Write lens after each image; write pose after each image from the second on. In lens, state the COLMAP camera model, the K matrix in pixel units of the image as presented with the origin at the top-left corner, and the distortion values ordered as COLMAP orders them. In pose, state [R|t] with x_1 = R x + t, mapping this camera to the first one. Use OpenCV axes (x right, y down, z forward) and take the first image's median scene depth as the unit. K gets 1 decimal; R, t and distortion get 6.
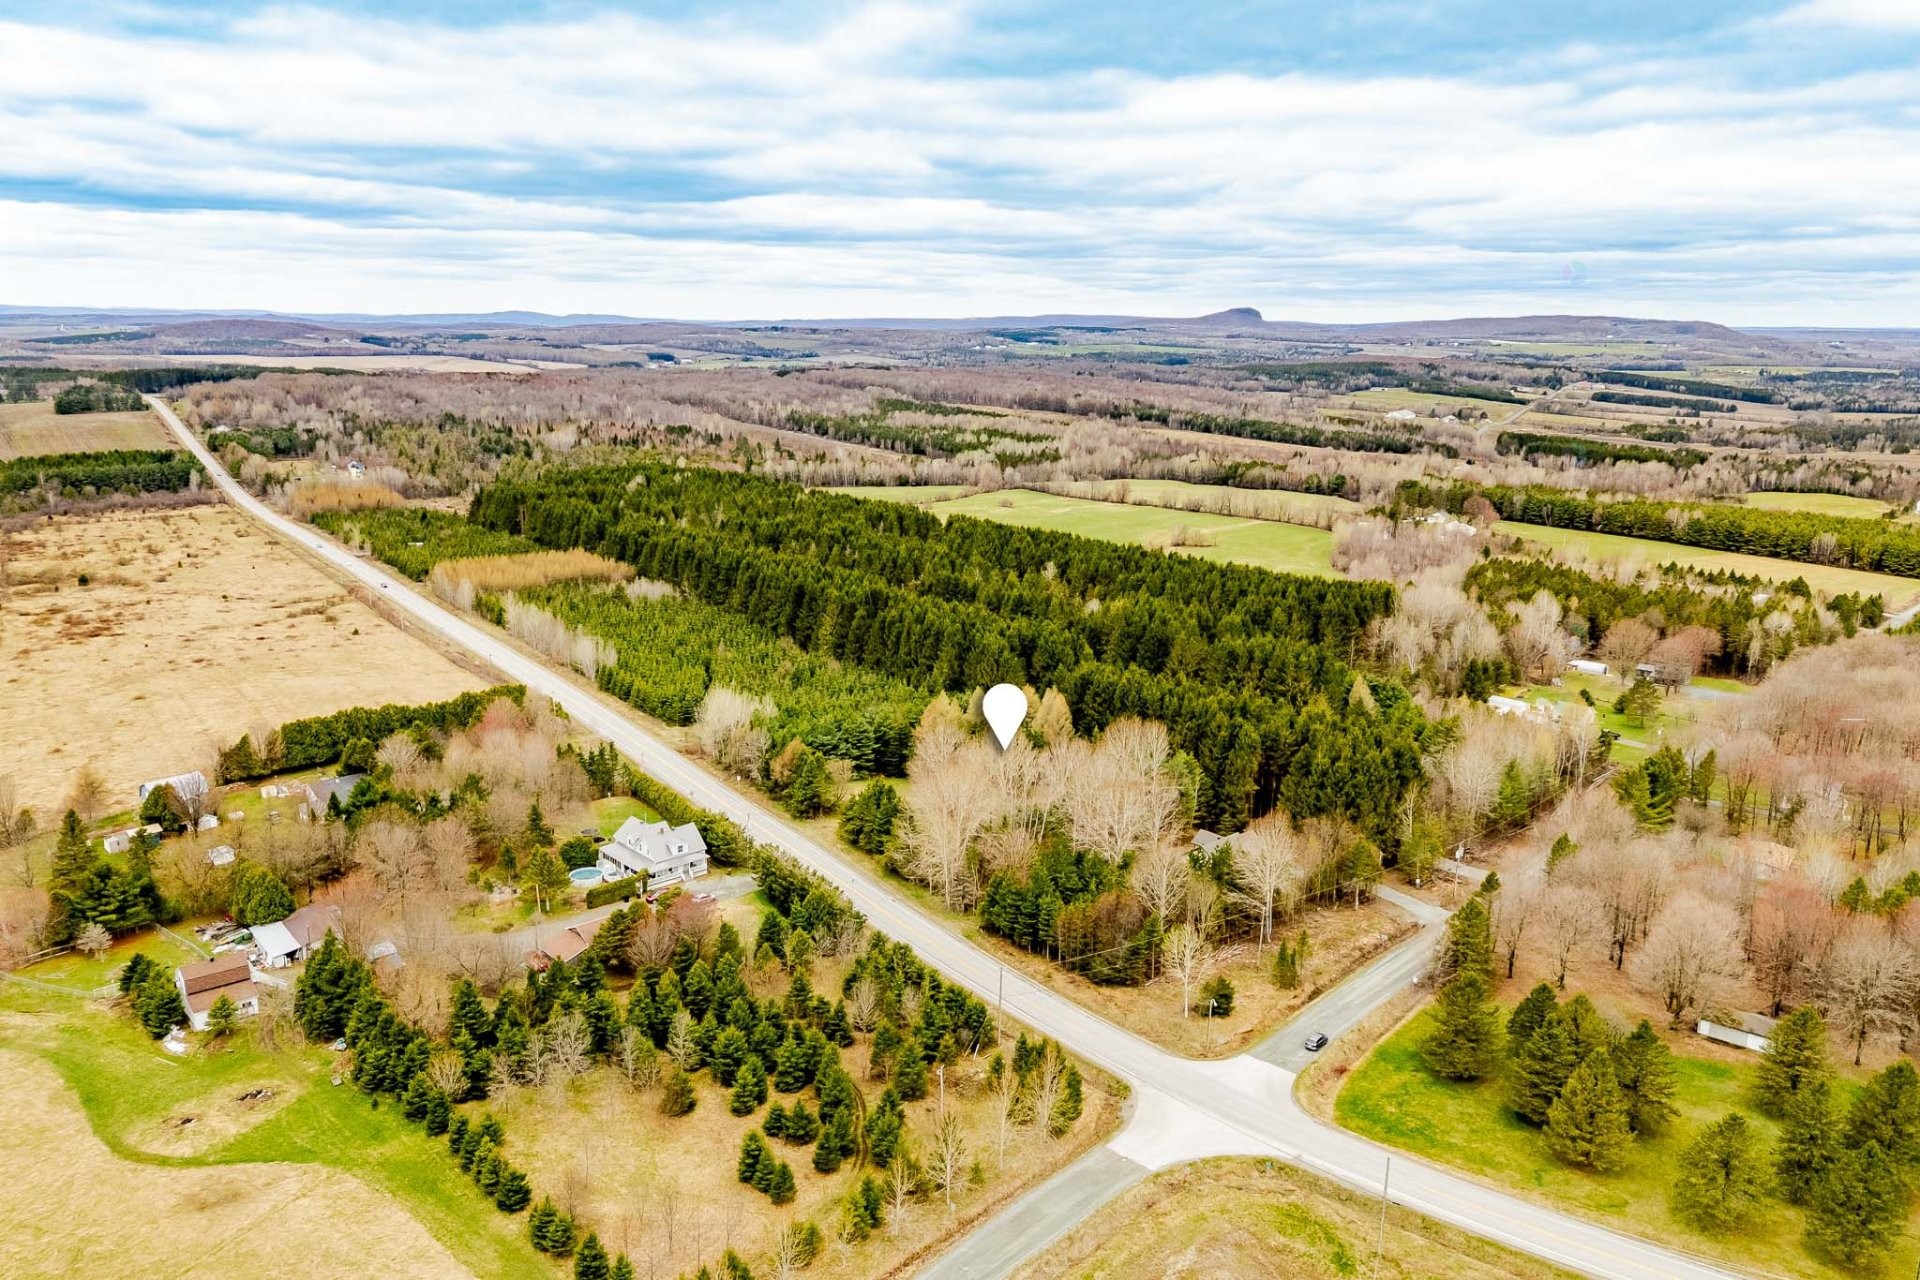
lens RADIAL K [[1366.2, 0, 972.3], [0, 1366.2, 646.4], [0, 0, 1]] dist [0.080753, -0.080765]
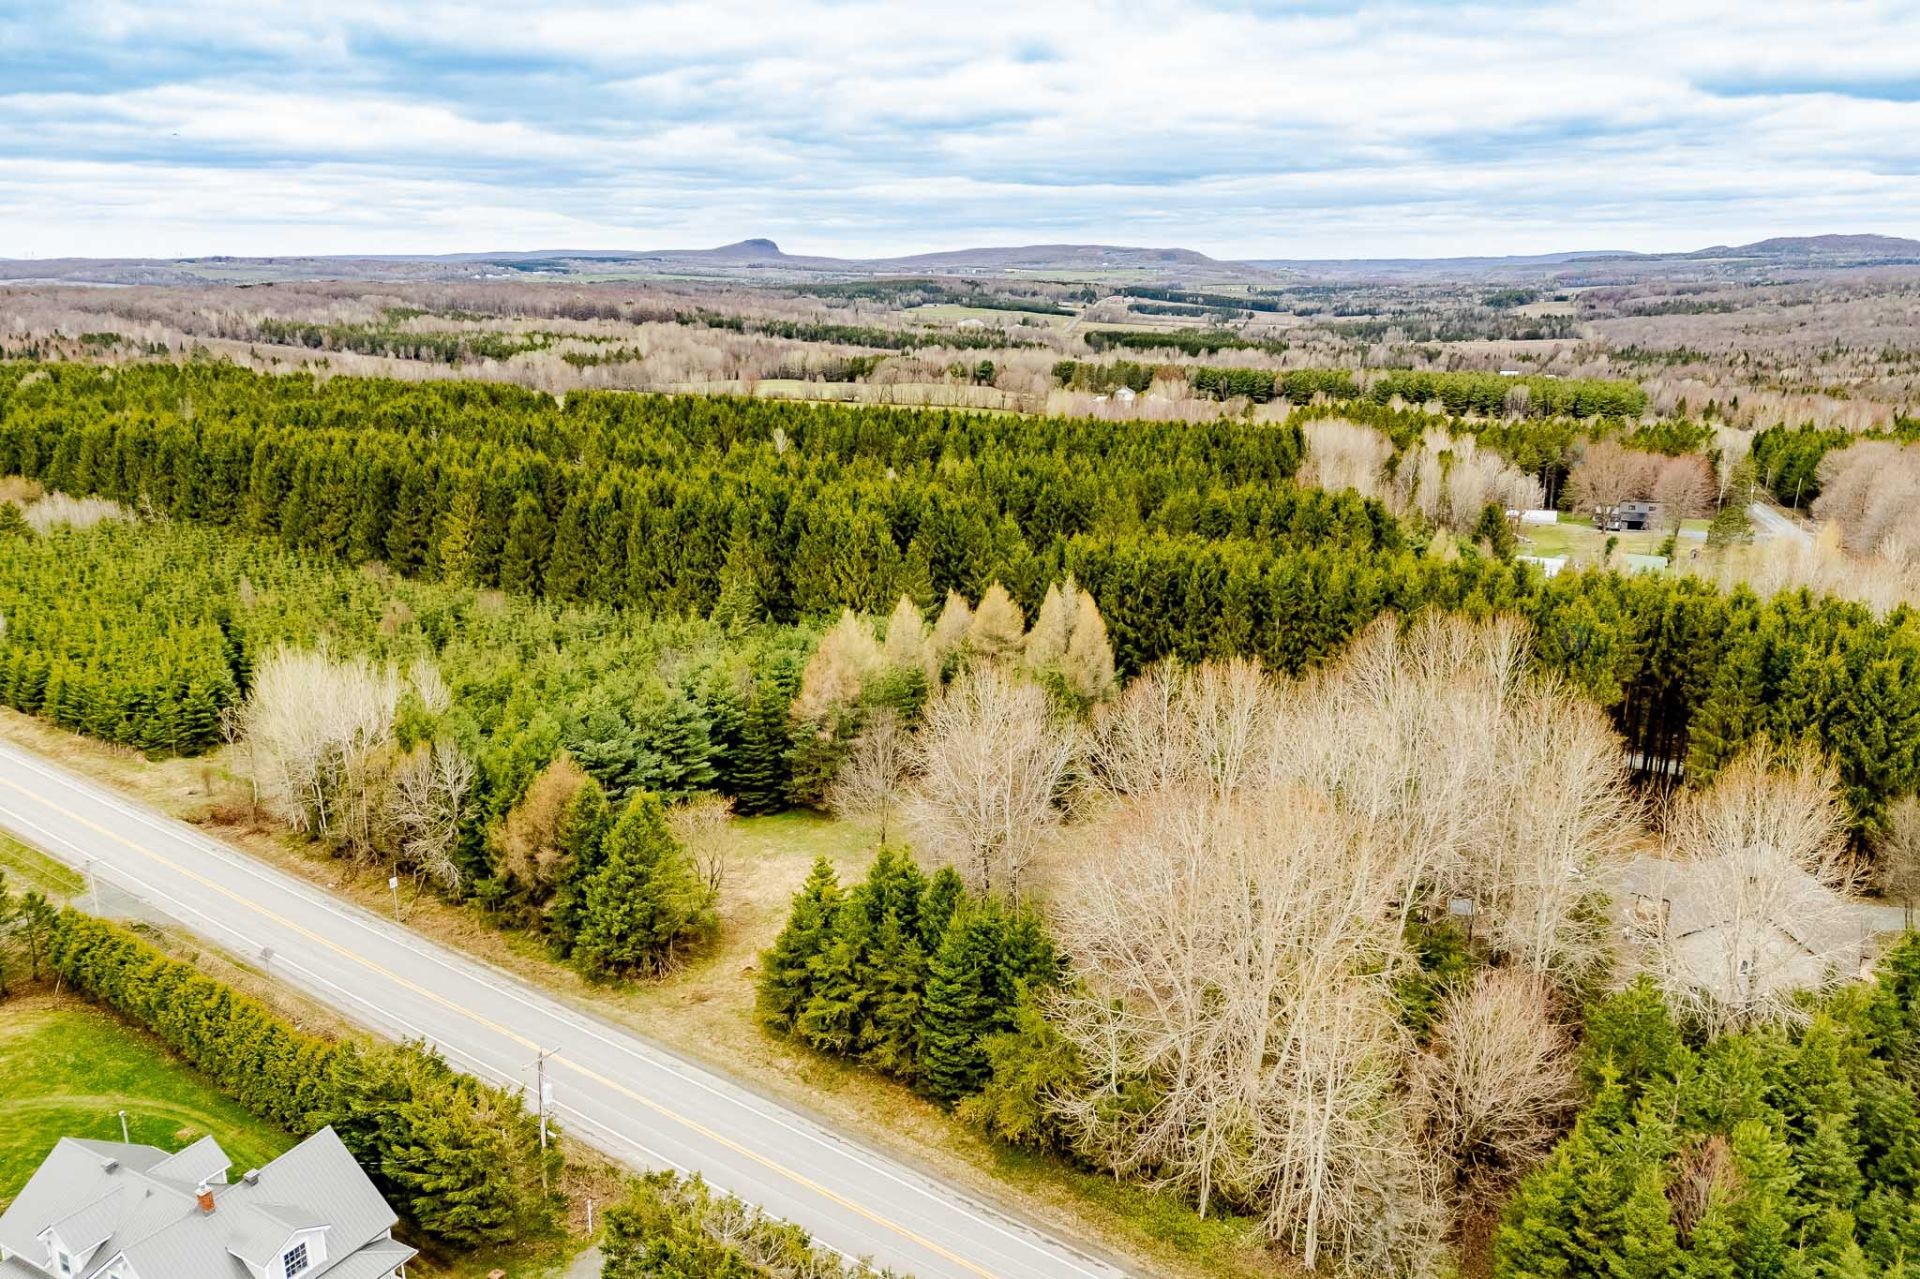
lens RADIAL K [[1366.2, 0, 972.3], [0, 1366.2, 645.9], [0, 0, 1]] dist [0.080753, -0.080765]
pose [[0.940967, -0.101104, 0.323047, -0.032651], [0.088131, 0.994613, 0.054577, 0.005943], [-0.326825, -0.022884, 0.944808, 0.140687]]
